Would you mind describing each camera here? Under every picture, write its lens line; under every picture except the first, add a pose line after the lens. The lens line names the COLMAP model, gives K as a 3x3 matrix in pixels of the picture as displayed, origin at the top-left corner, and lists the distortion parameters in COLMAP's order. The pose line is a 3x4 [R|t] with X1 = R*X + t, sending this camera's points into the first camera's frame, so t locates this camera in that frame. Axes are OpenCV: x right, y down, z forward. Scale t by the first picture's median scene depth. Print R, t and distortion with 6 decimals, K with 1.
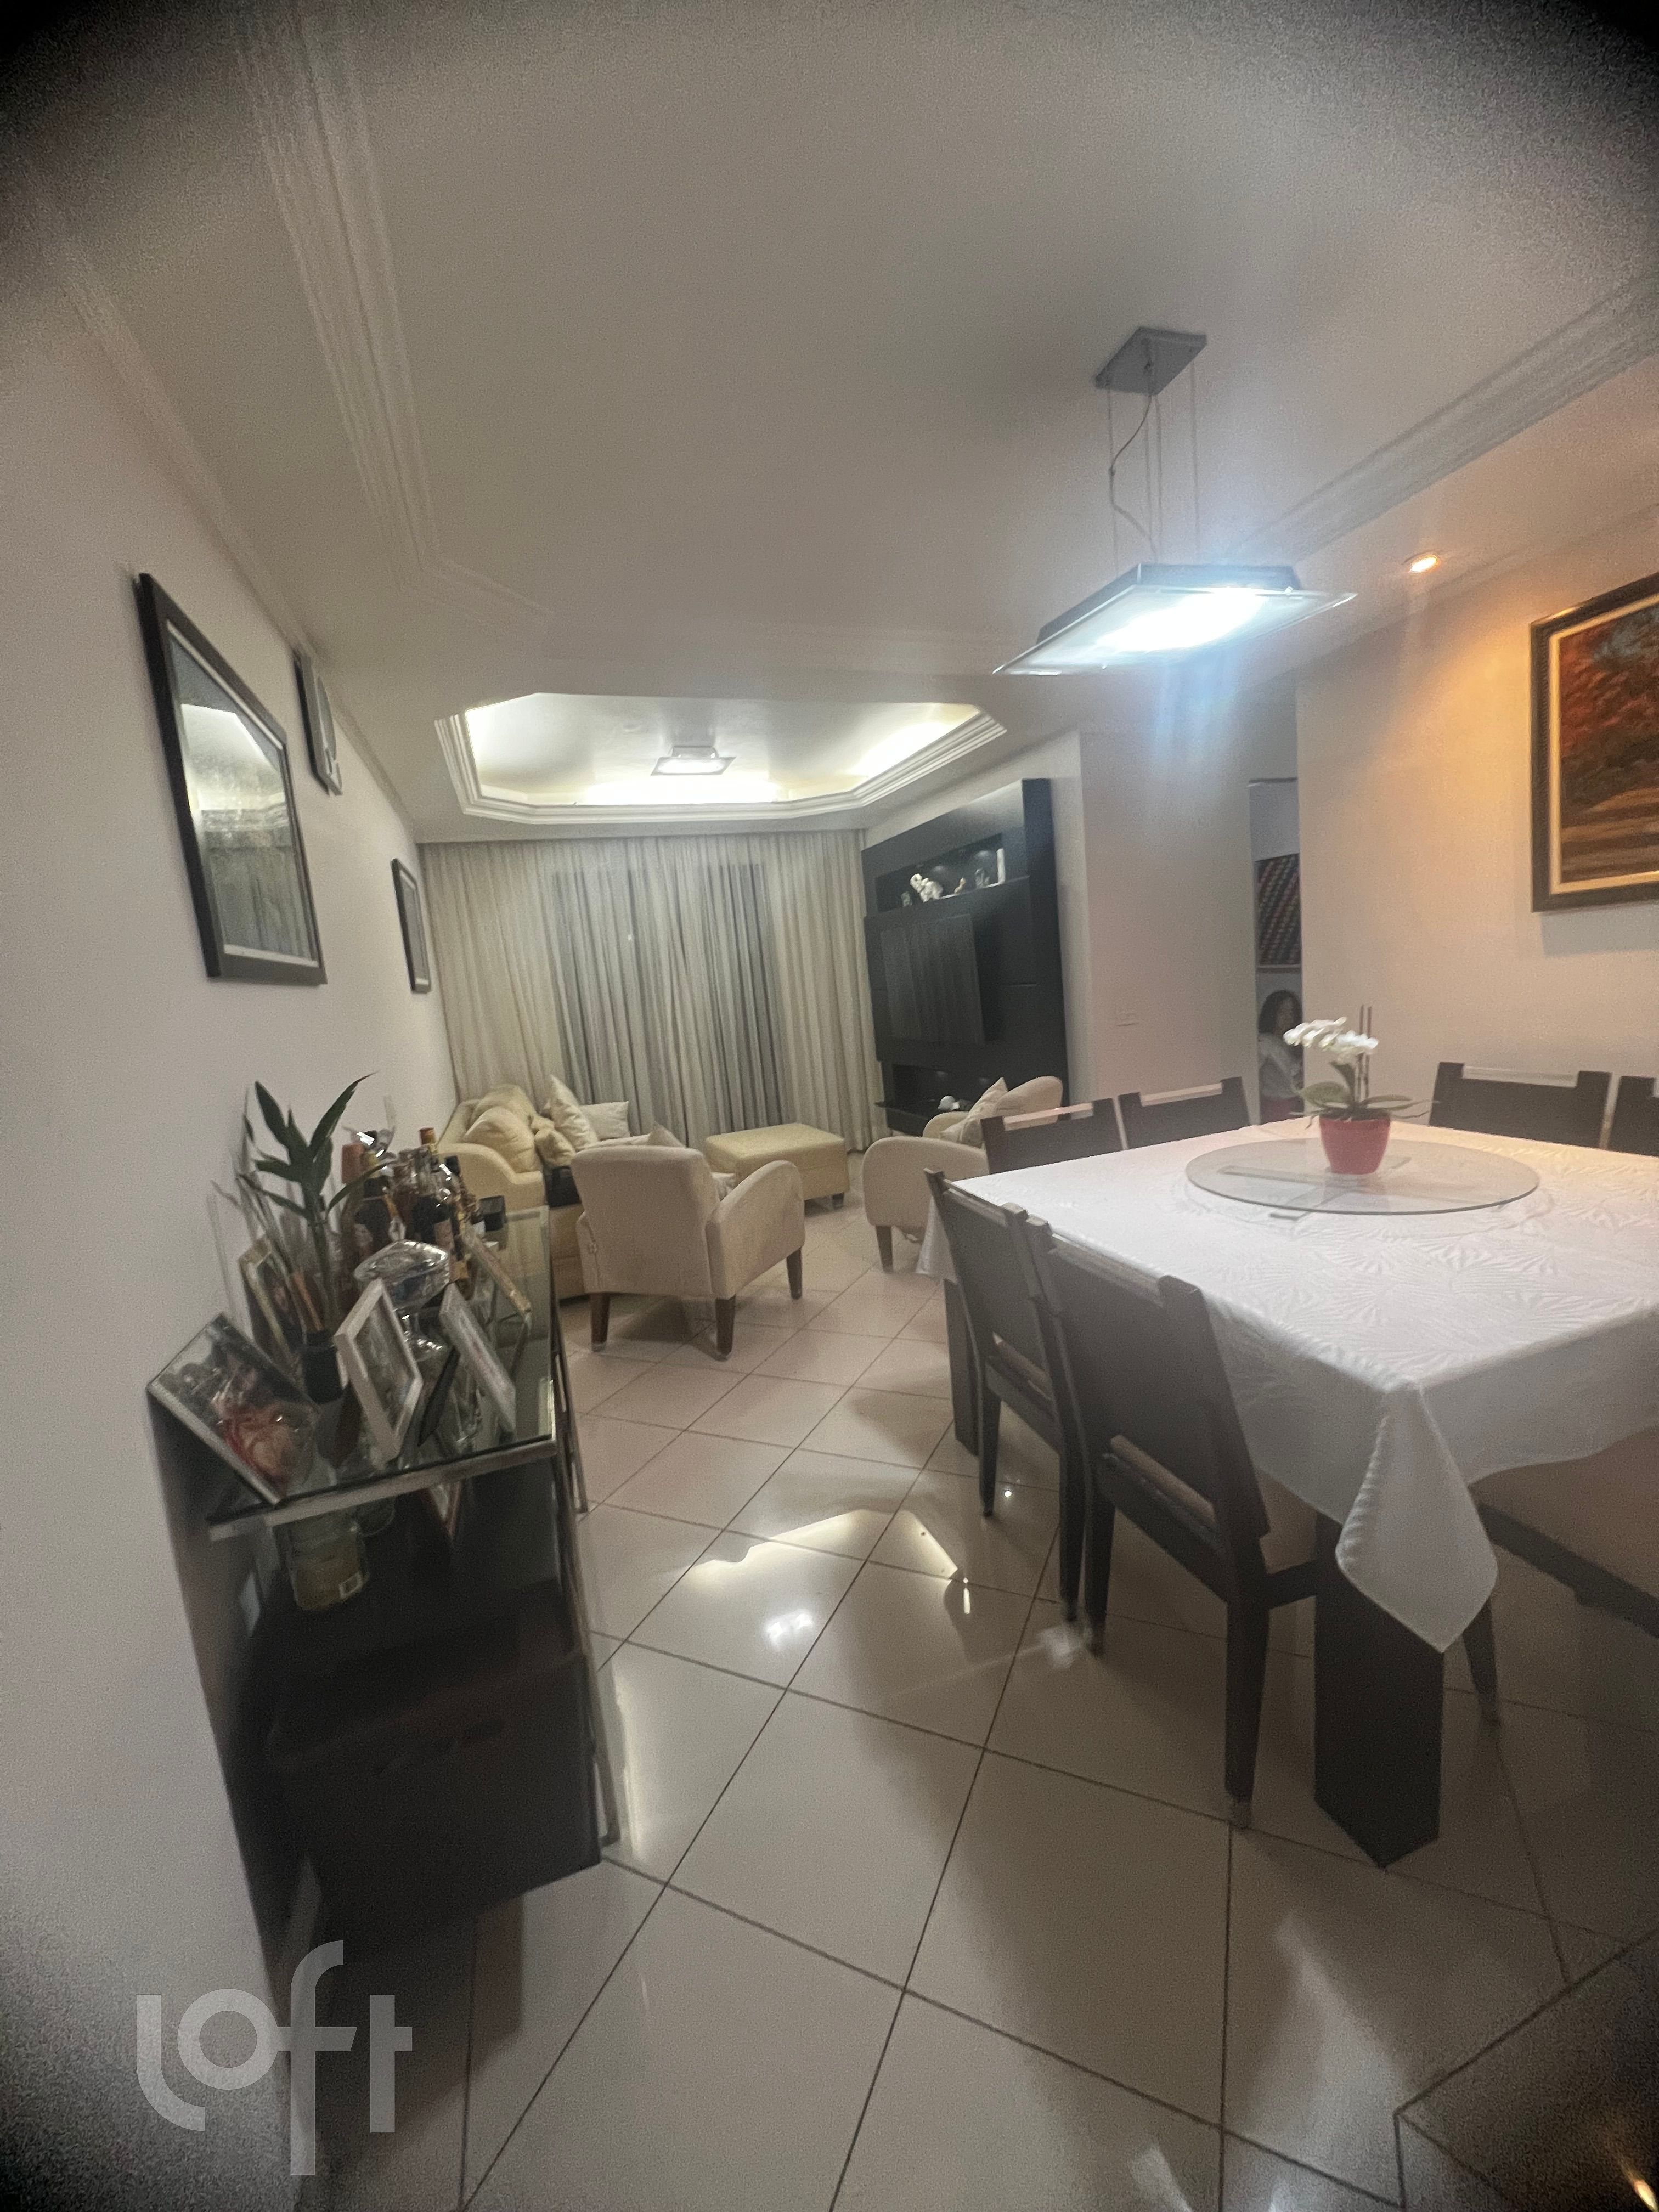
lens RADIAL K [[883.4, 0, 846.8], [0, 883.4, 1096.7], [0, 0, 1]] dist [0.007214, 0.000120]
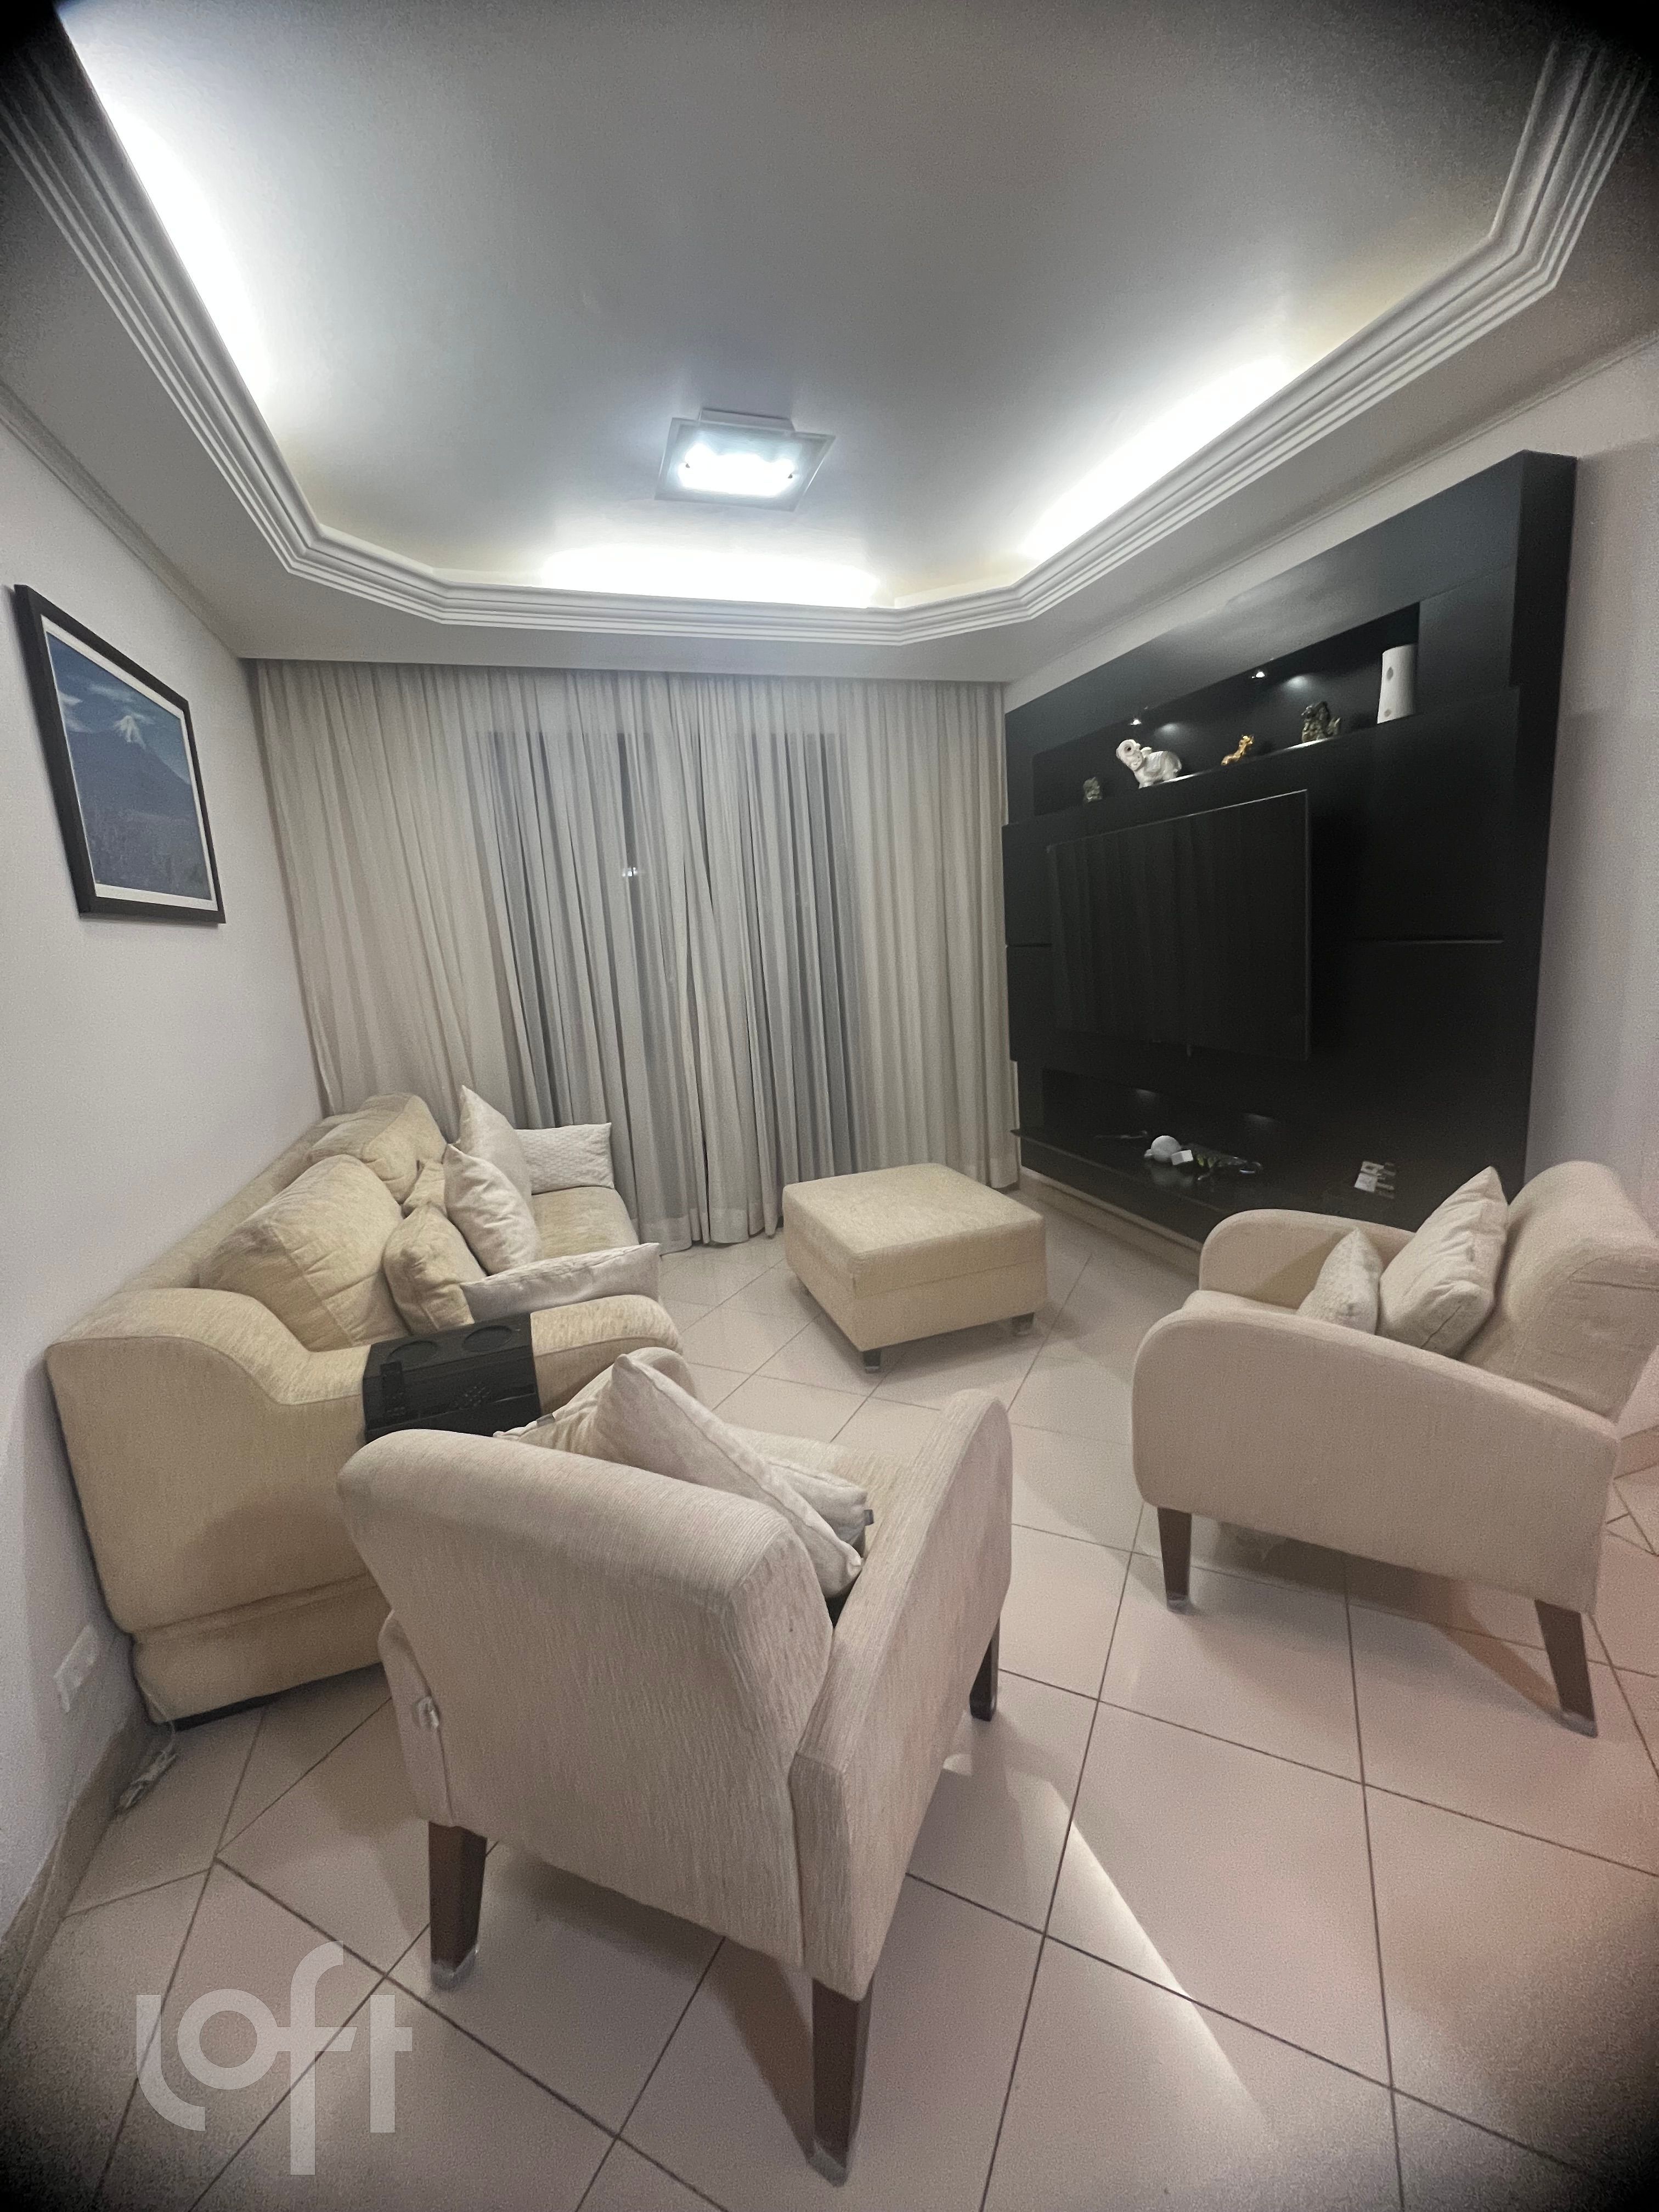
lens RADIAL K [[883.4, 0, 843.9], [0, 883.4, 1101.1], [0, 0, 1]] dist [0.007214, 0.000120]
pose [[0.999345, 0.031688, -0.017480, -0.112656], [-0.030774, 0.998260, 0.050307, -0.061812], [0.019044, -0.049736, 0.998581, 0.572812]]
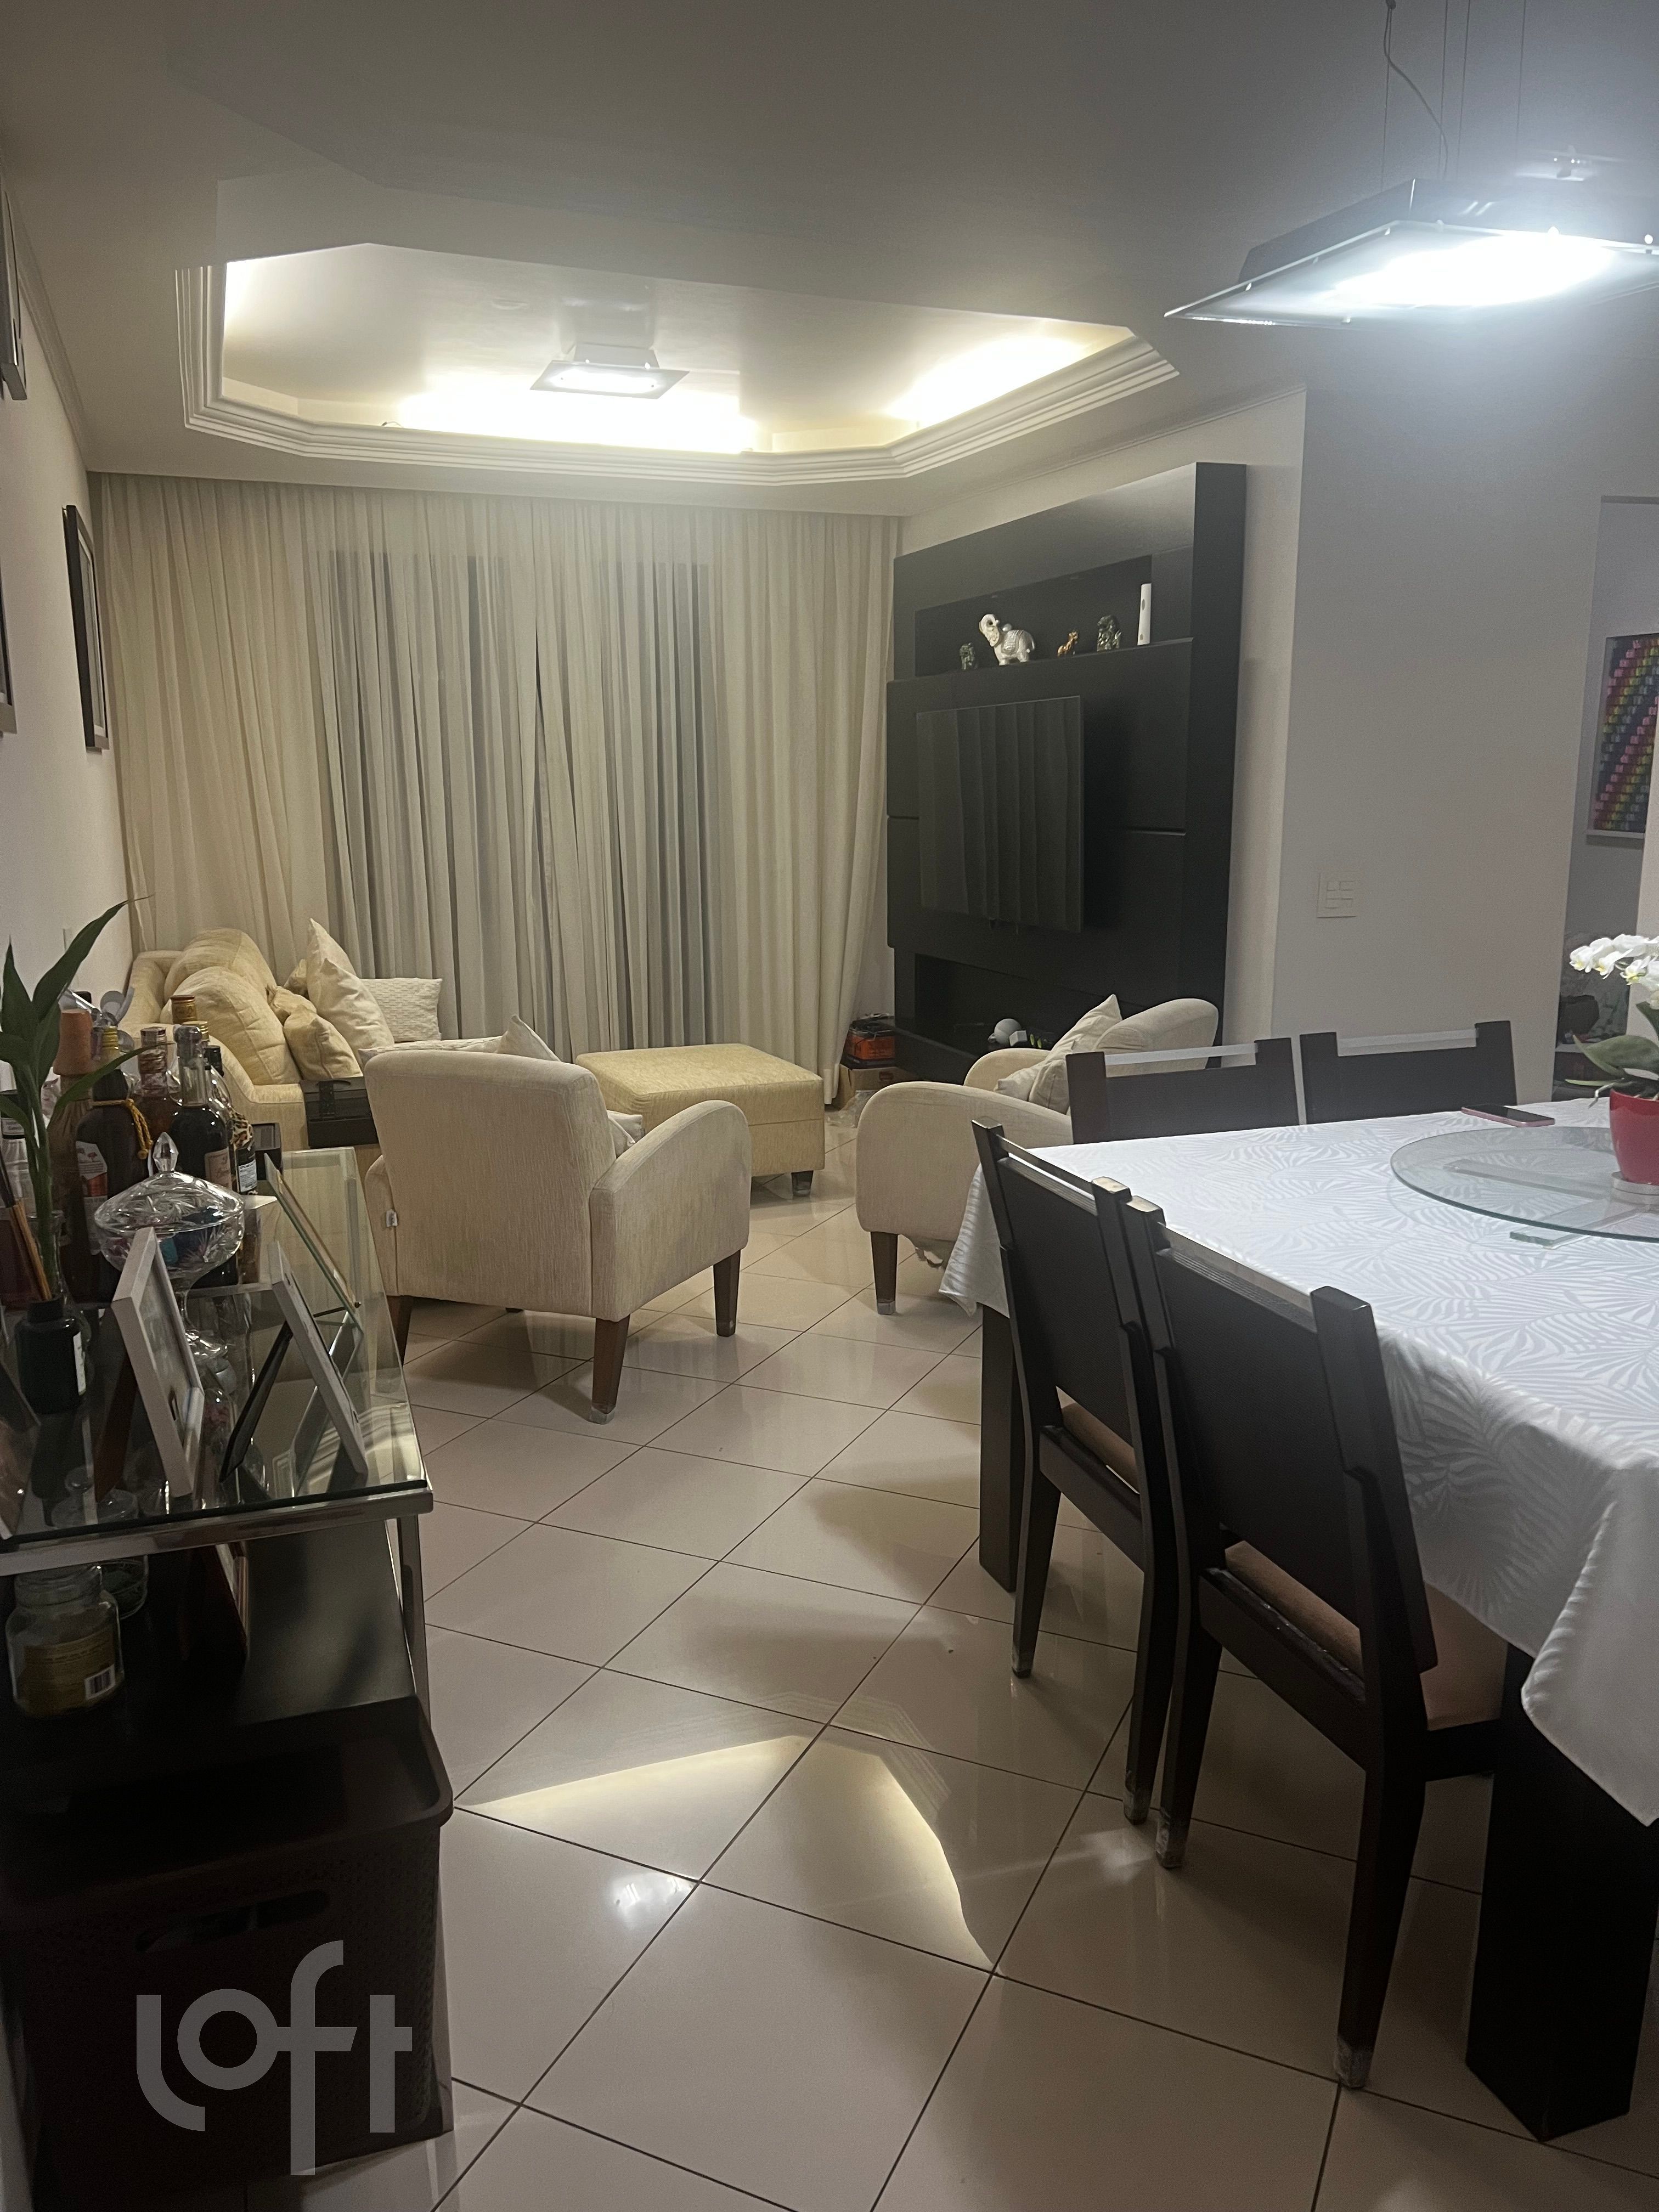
lens RADIAL K [[1656.6, 0, 834.0], [0, 1656.6, 1114.4], [0, 0, 1]] dist [0.058674, -0.063103]
pose [[0.996276, 0.084356, 0.017828, -0.015947], [-0.085305, 0.994442, 0.061716, 0.006981], [-0.012523, -0.063007, 0.997935, -0.085490]]
